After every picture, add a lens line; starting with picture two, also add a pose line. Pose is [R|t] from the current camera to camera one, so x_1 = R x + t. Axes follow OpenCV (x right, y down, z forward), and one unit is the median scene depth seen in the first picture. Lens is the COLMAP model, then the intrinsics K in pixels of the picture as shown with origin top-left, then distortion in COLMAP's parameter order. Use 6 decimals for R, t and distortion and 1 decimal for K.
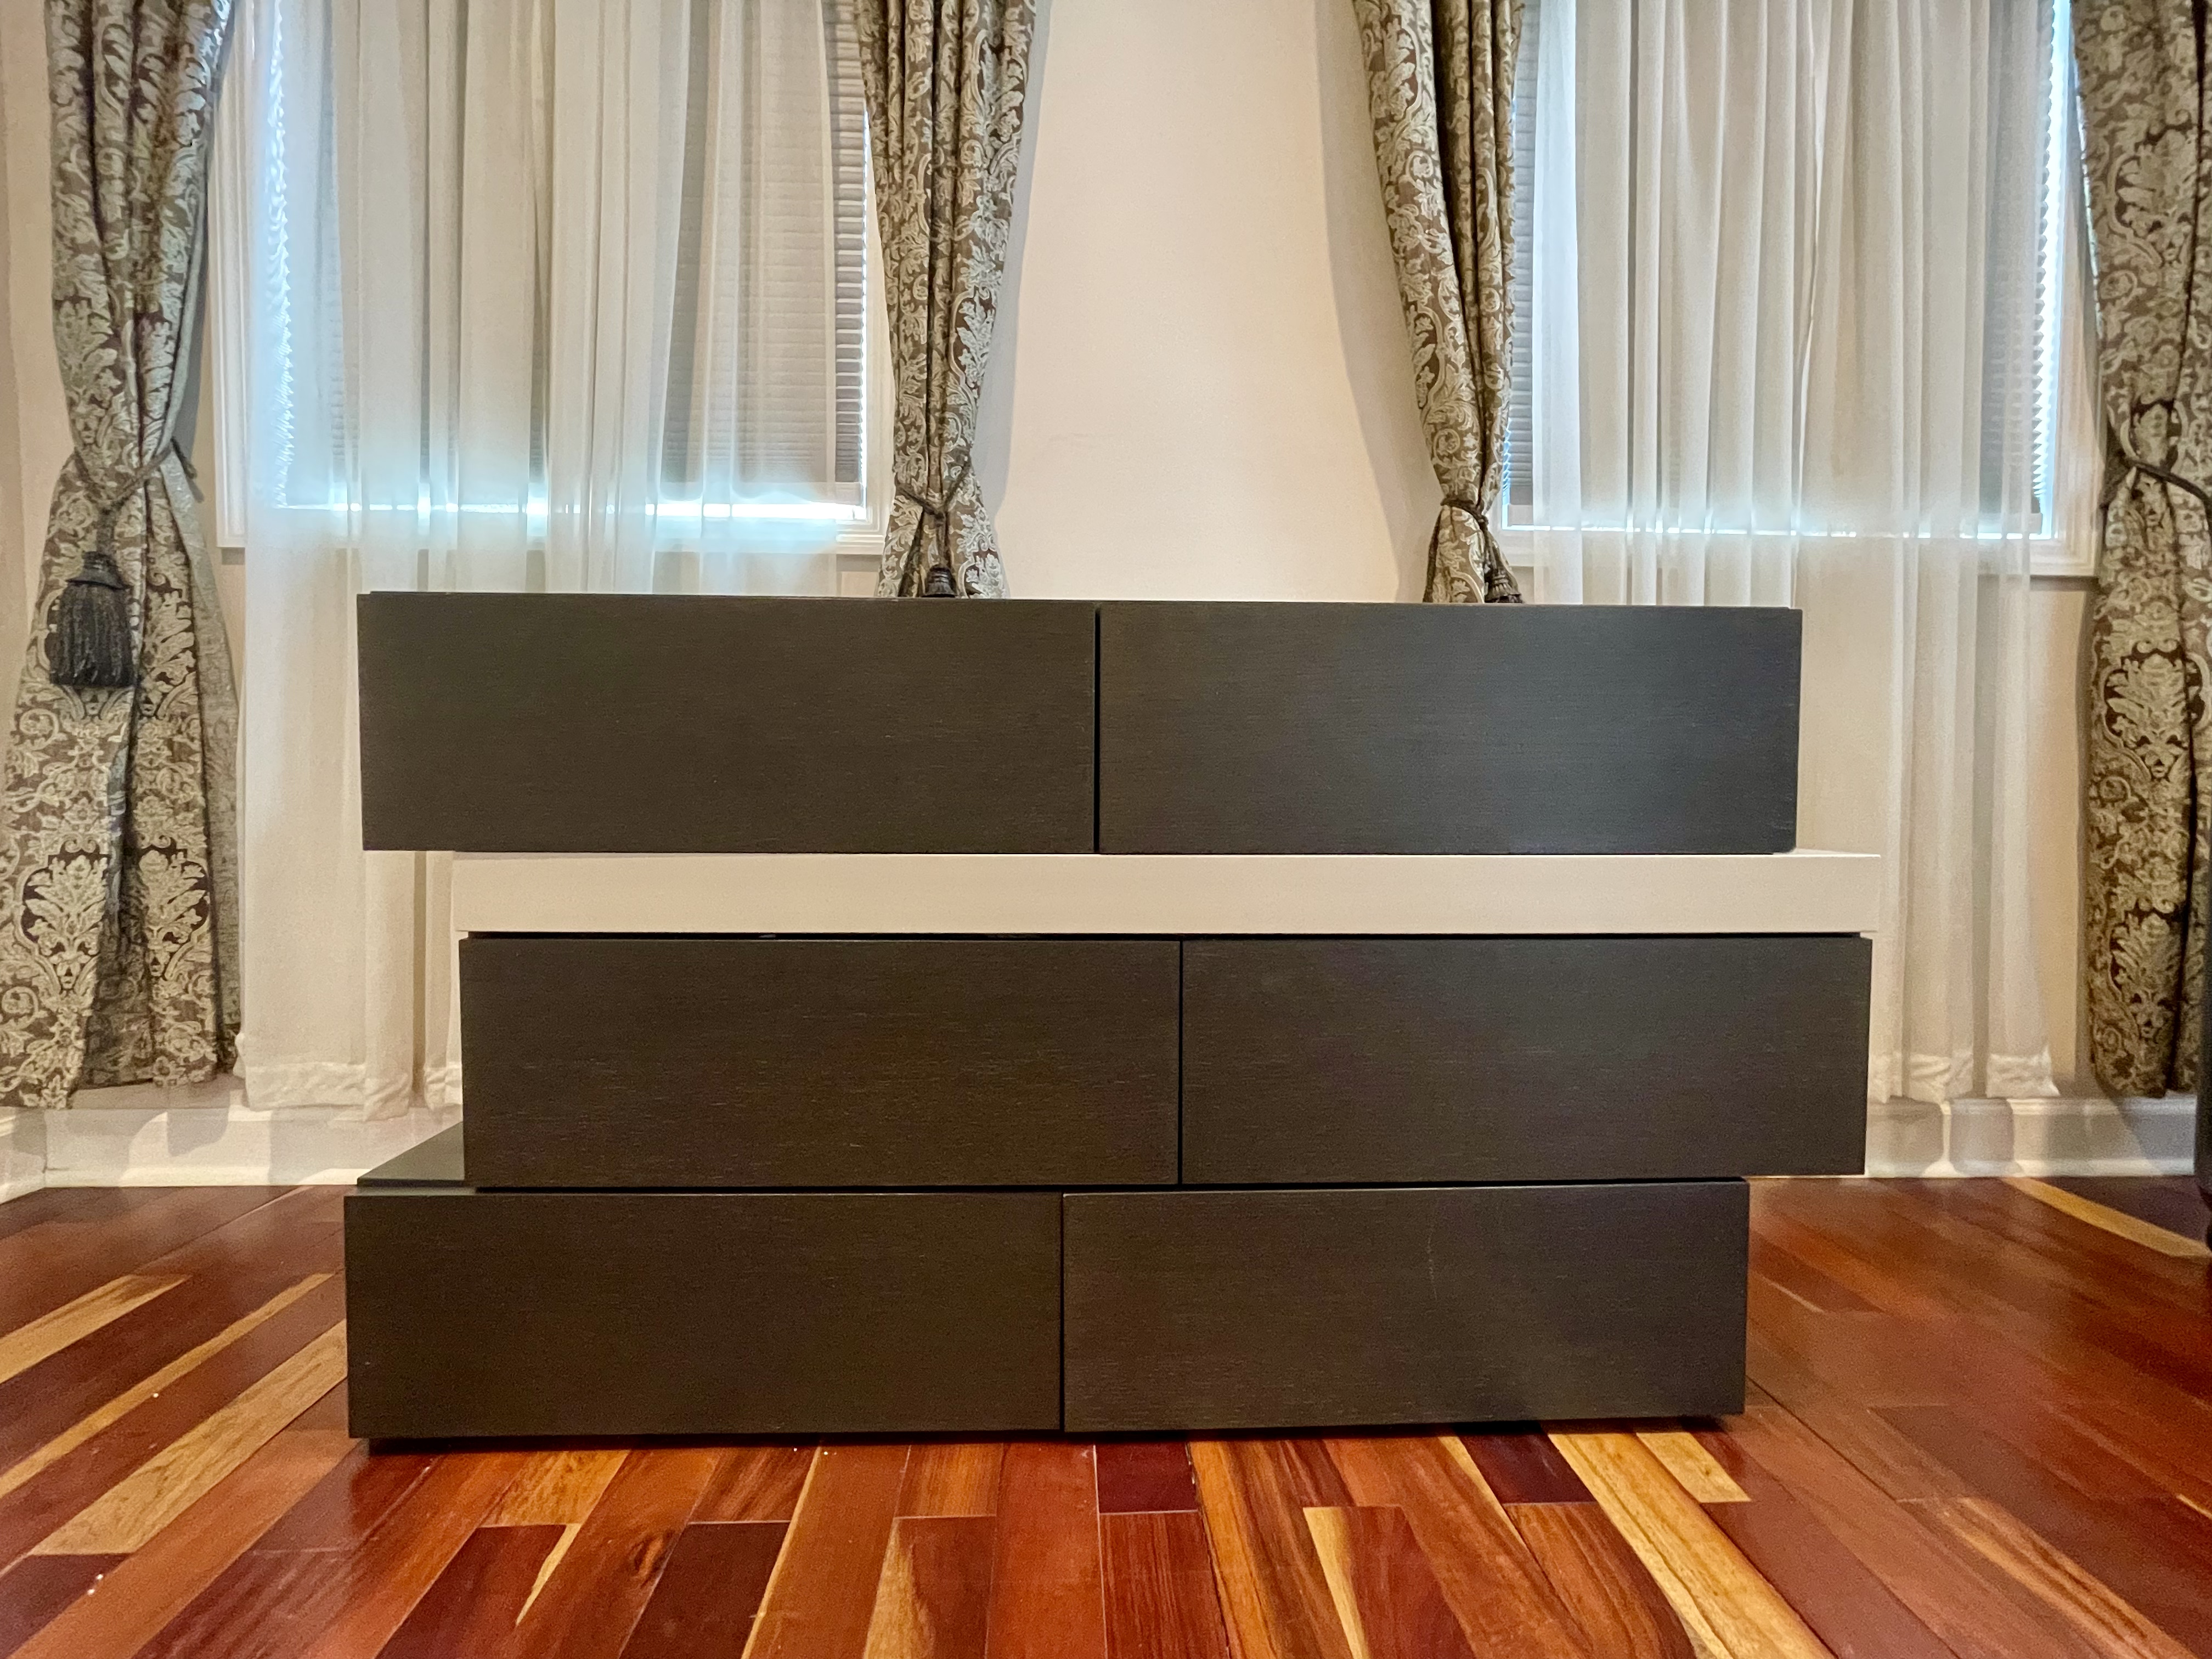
lens RADIAL K [[1004.5, 0, 1104.0], [0, 1004.5, 820.3], [0, 0, 1]] dist [0.005150, -0.001461]
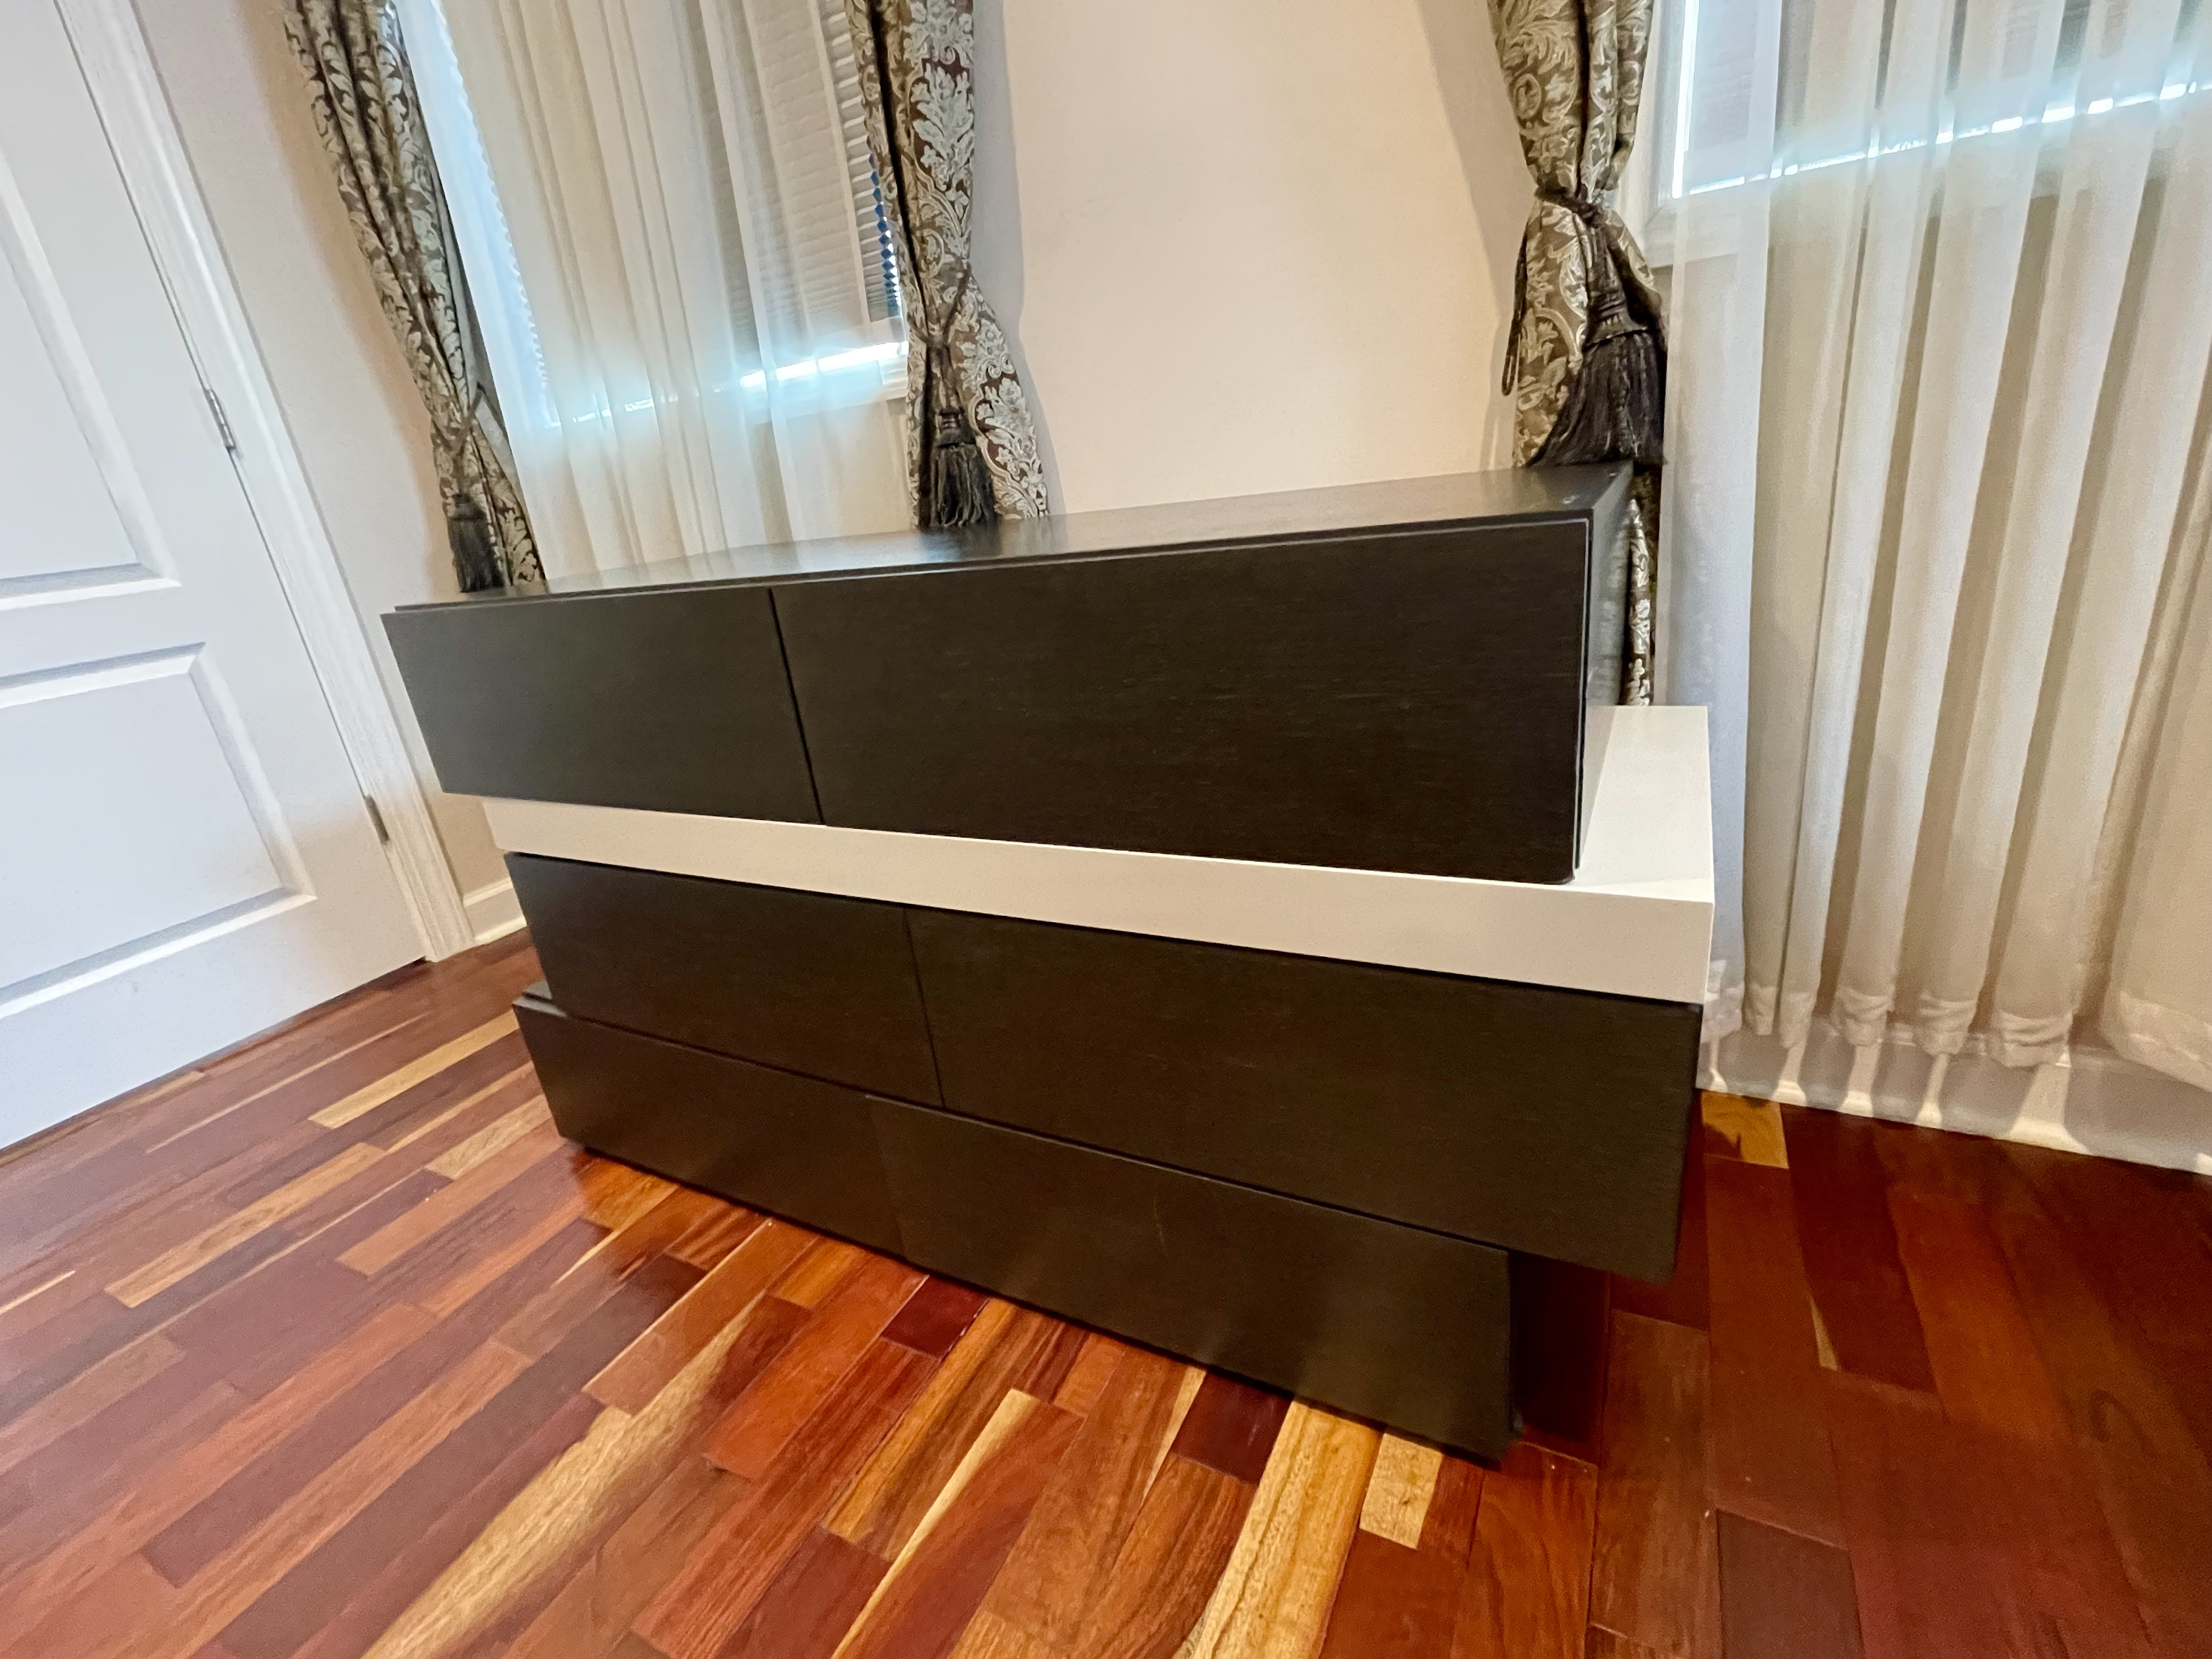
lens RADIAL K [[1004.5, 0, 1110.1], [0, 1004.5, 820.8], [0, 0, 1]] dist [0.005150, -0.001461]
pose [[0.856495, 0.069421, -0.511466, 0.500169], [0.105812, 0.946254, 0.305626, -0.165775], [0.505194, -0.315886, 0.803116, 0.195993]]
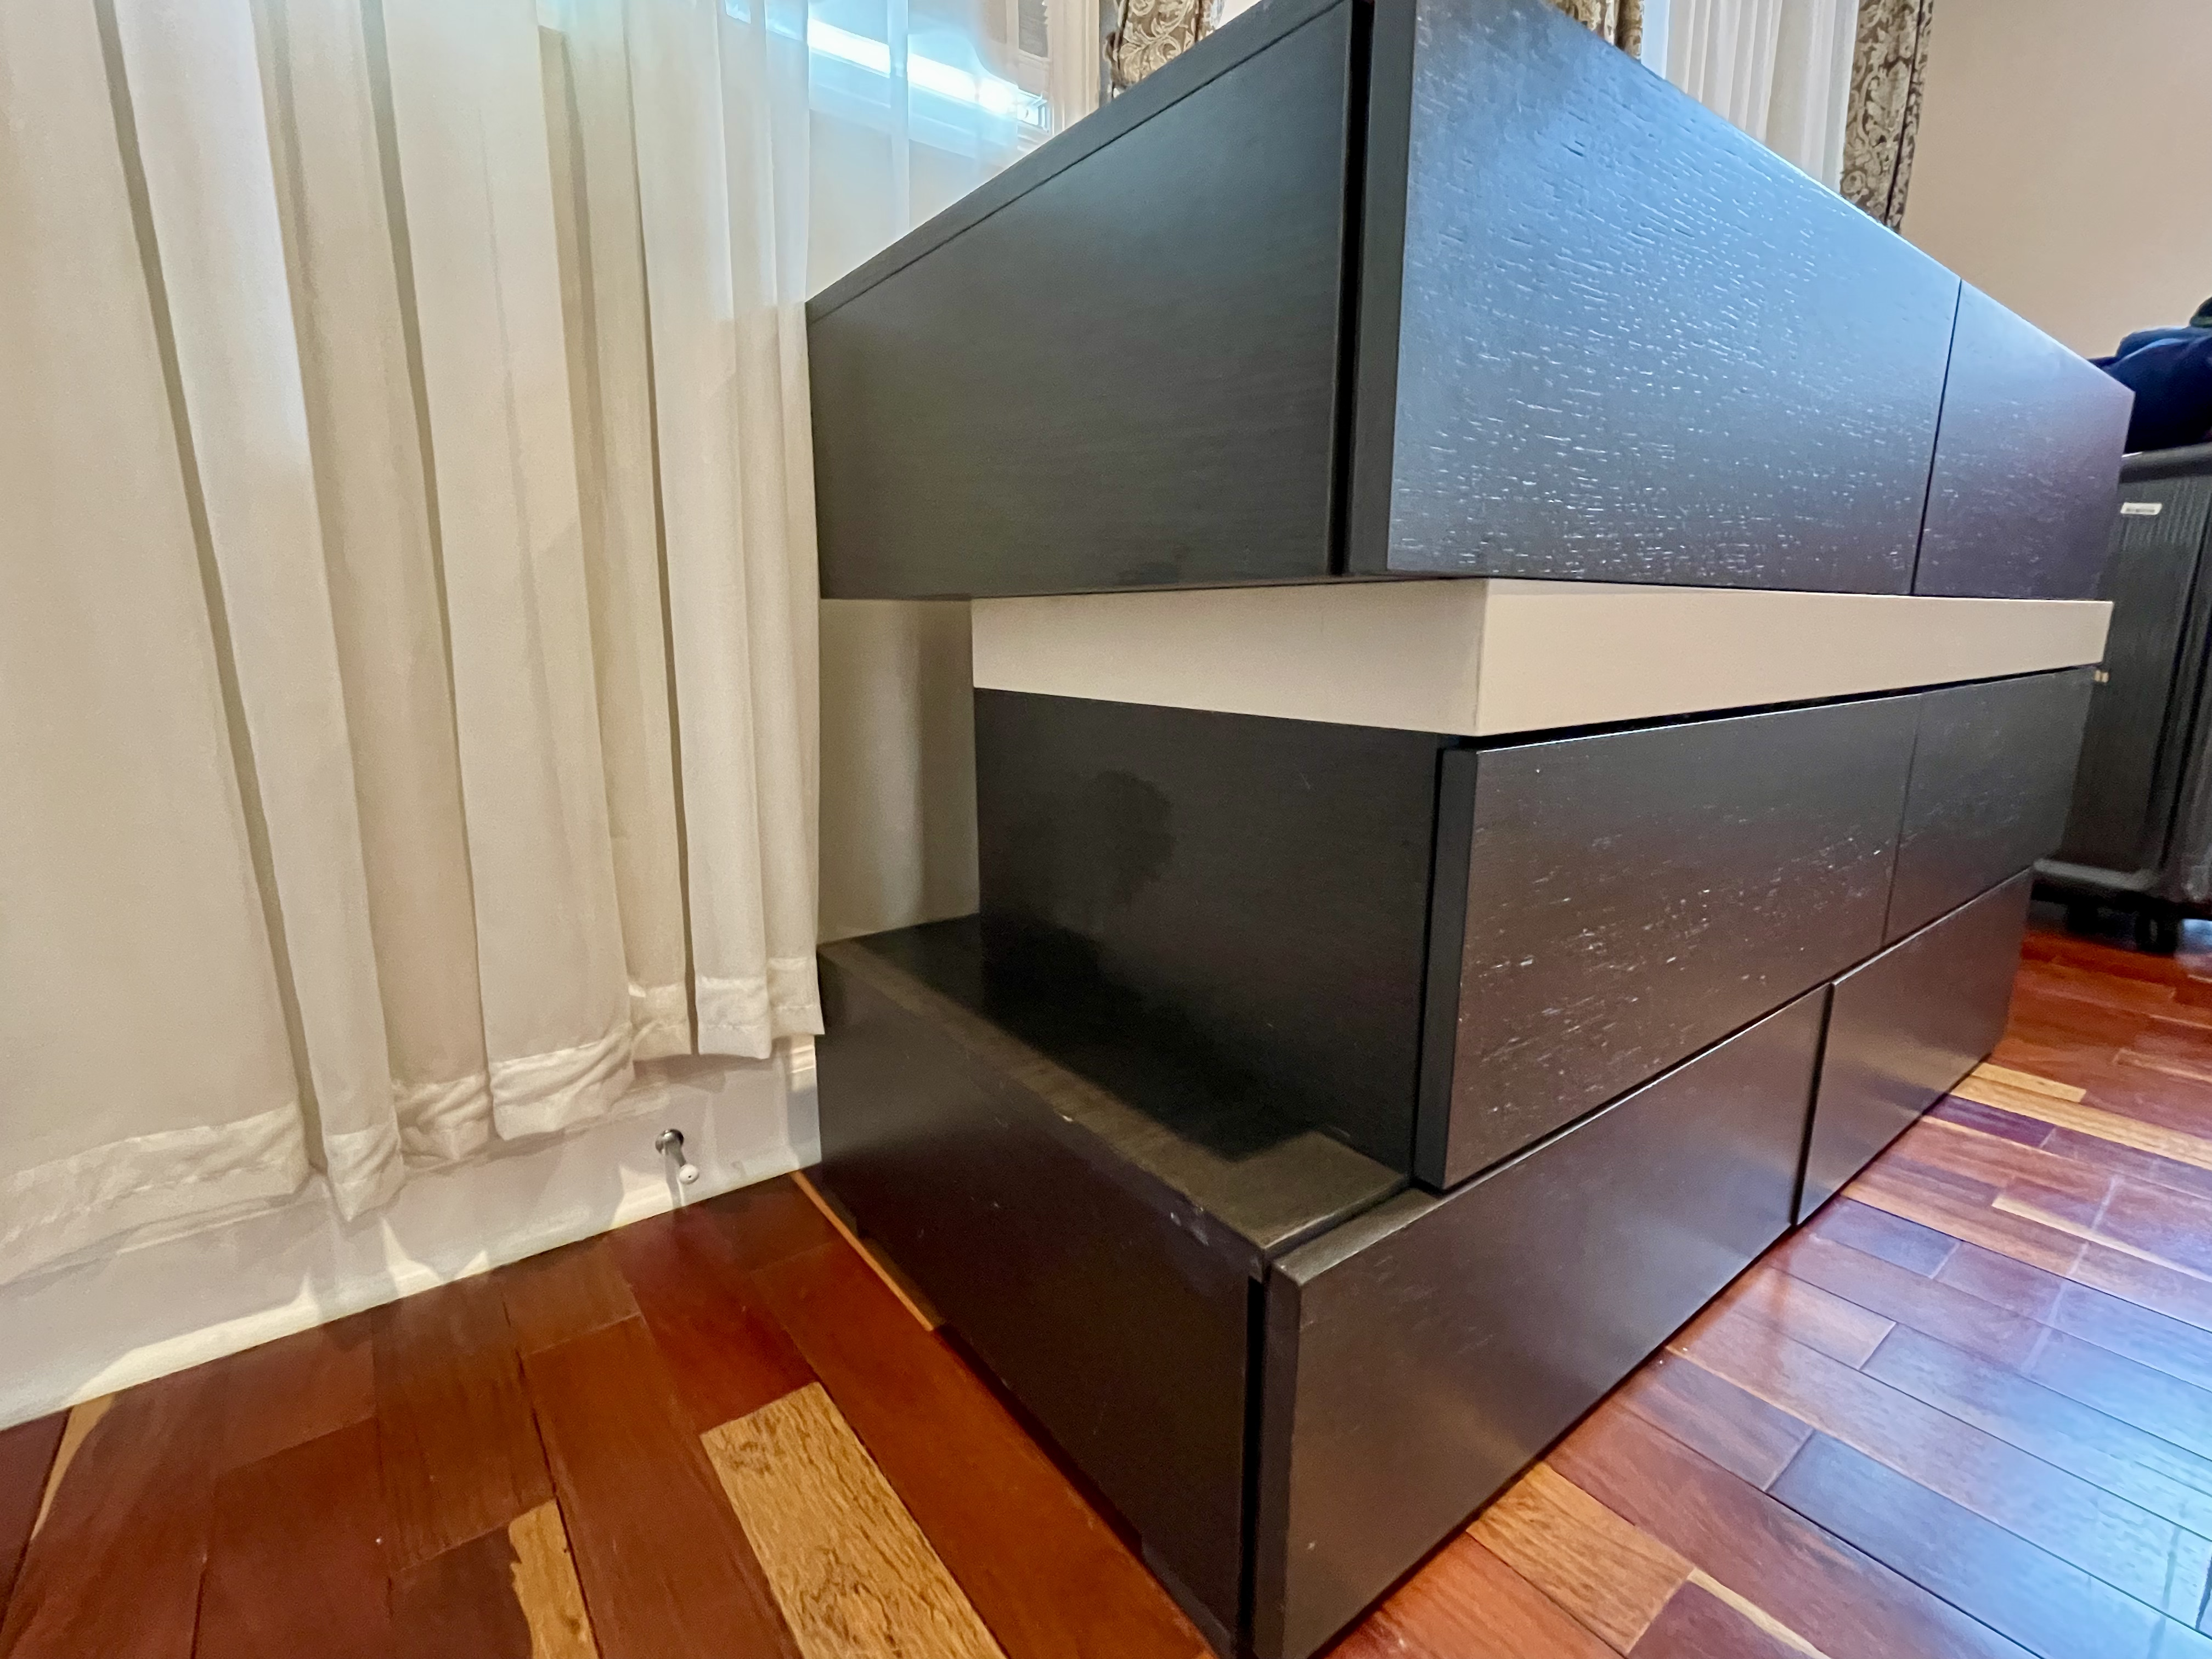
lens RADIAL K [[1004.5, 0, 1102.8], [0, 1004.5, 822.6], [0, 0, 1]] dist [0.005150, -0.001461]
pose [[0.820721, -0.120820, 0.558408, -0.692341], [0.021332, 0.983183, 0.181372, 0.029606], [-0.570931, -0.136944, 0.809496, 0.427707]]
